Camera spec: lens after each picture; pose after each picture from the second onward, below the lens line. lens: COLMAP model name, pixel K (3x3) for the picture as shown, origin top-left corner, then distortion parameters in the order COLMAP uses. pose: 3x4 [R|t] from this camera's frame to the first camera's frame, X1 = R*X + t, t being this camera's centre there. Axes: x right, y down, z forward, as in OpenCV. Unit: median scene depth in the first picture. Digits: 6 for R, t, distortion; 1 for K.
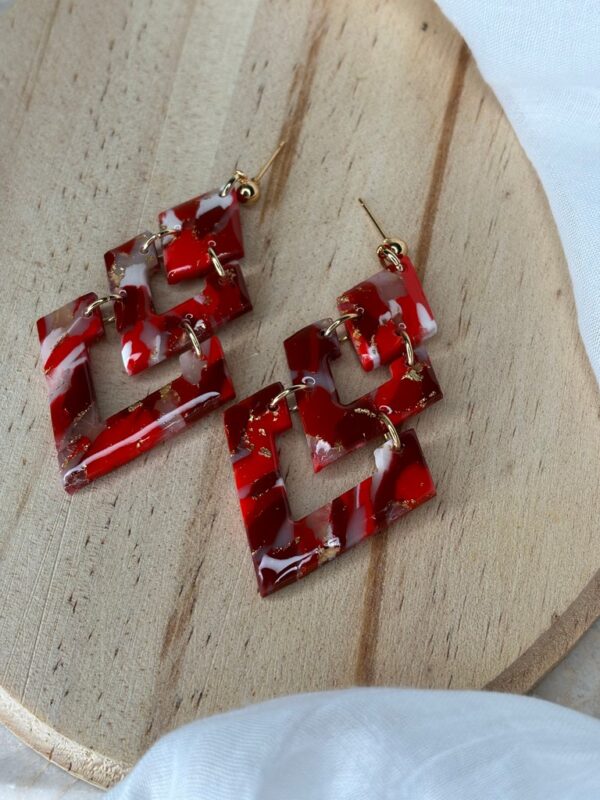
lens RADIAL K [[1250.8, 0, 300.0], [0, 1250.8, 400.0], [0, 0, 1]] dist [0.292806, -1.496350]
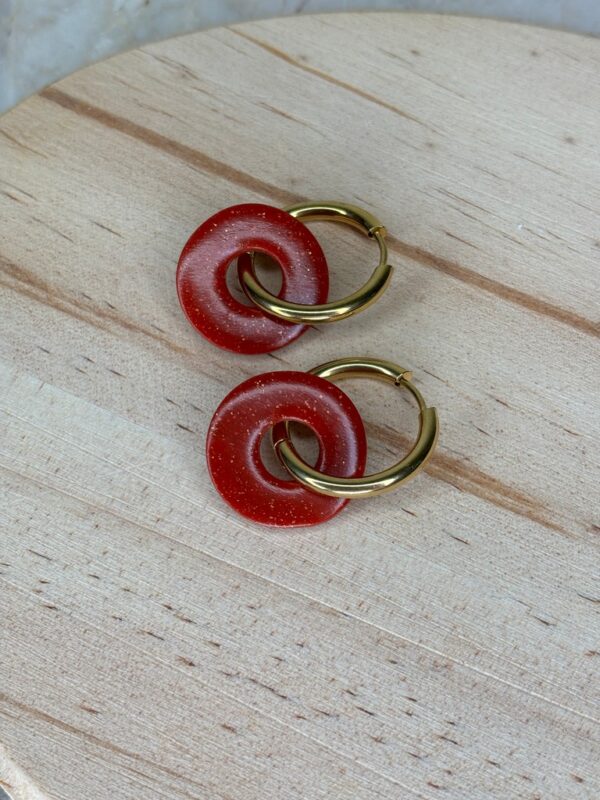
lens RADIAL K [[1272.0, 0, 301.3], [0, 1272.0, 401.1], [0, 0, 1]] dist [0.287354, -1.510502]
pose [[0.277757, -0.860978, 0.426108, -0.320639], [0.874627, 0.410110, 0.258530, -0.486668], [-0.397340, 0.300877, 0.866945, 0.366380]]
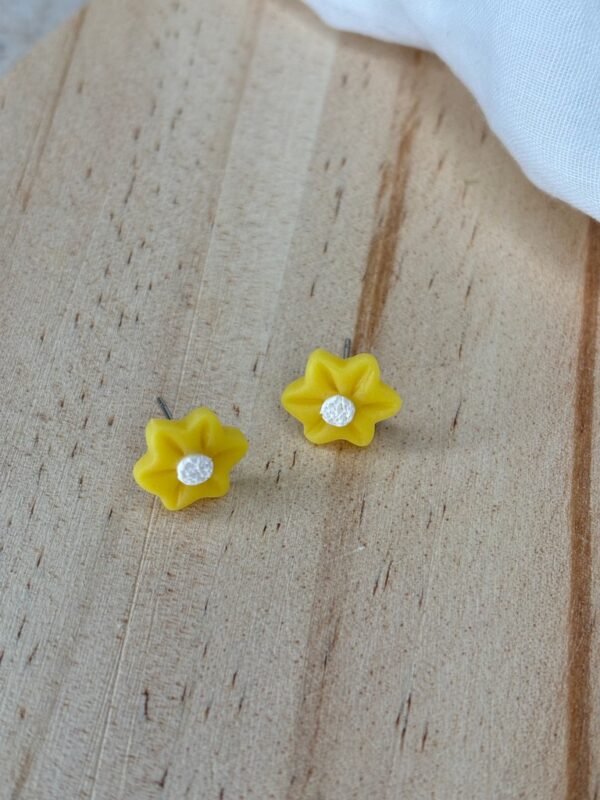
lens RADIAL K [[1256.5, 0, 288.2], [0, 1256.5, 400.8], [0, 0, 1]] dist [0.280706, -1.444110]
pose [[0.997786, 0.016004, 0.064550, -0.110881], [-0.007499, 0.991498, -0.129907, -0.024313], [-0.066081, 0.129136, 0.989423, 0.277406]]
